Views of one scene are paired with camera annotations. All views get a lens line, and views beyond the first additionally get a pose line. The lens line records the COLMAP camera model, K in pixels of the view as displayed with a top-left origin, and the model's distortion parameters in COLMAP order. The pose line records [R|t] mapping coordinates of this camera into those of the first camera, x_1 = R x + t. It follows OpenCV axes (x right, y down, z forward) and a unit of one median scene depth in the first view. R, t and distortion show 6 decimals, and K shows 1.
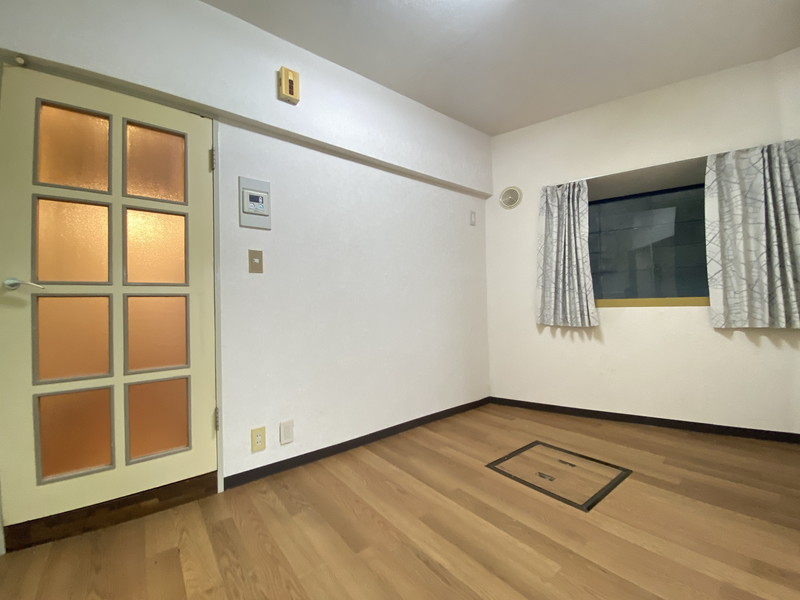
lens RADIAL K [[326.0, 0, 398.5], [0, 326.0, 299.9], [0, 0, 1]] dist [0.040409, -0.030032]
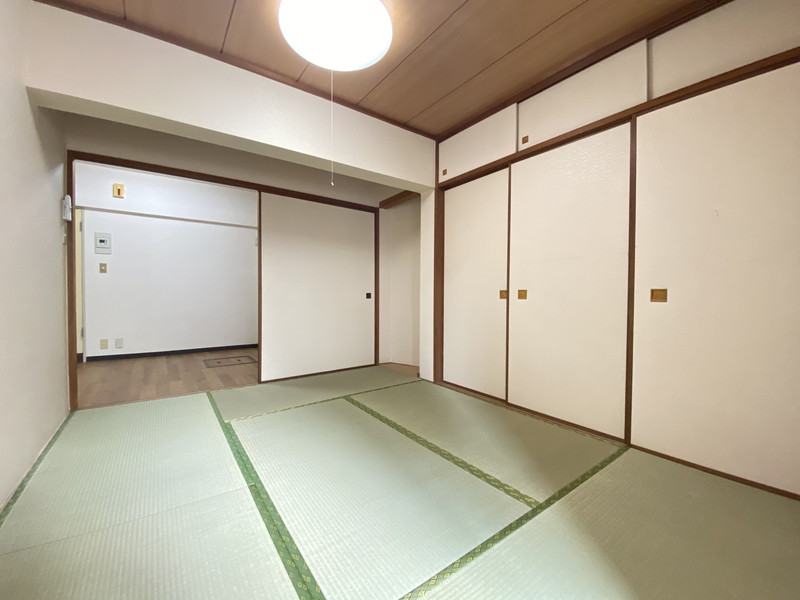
lens RADIAL K [[326.0, 0, 398.5], [0, 326.0, 299.9], [0, 0, 1]] dist [0.040409, -0.030032]
pose [[0.998805, 0.029548, -0.038929, 1.418136], [-0.028054, 0.998869, 0.038381, -0.033904], [0.040019, -0.037243, 0.998505, -1.016451]]
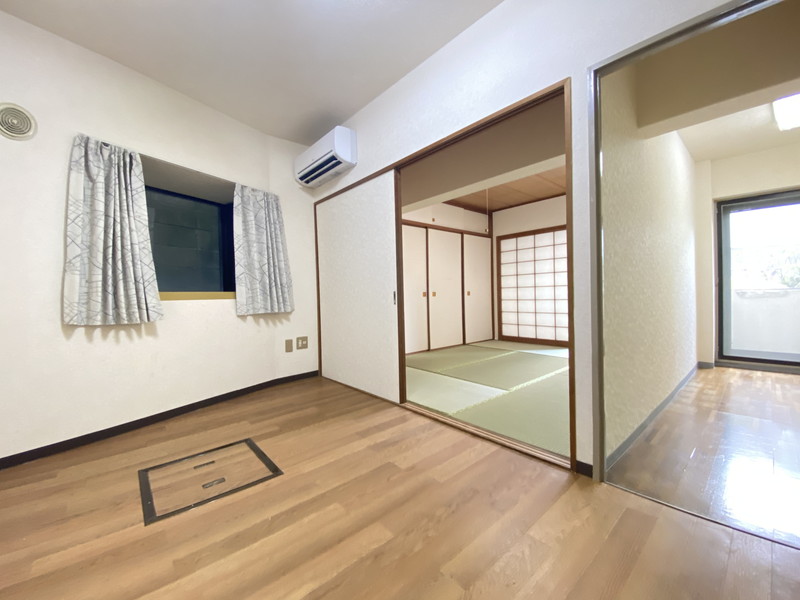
lens RADIAL K [[326.0, 0, 398.5], [0, 326.0, 299.9], [0, 0, 1]] dist [0.040409, -0.030032]
pose [[-0.056324, 0.009154, 0.998371, -0.387739], [0.003460, 0.999954, -0.008974, 0.036012], [-0.998407, 0.002949, -0.056353, 0.435238]]
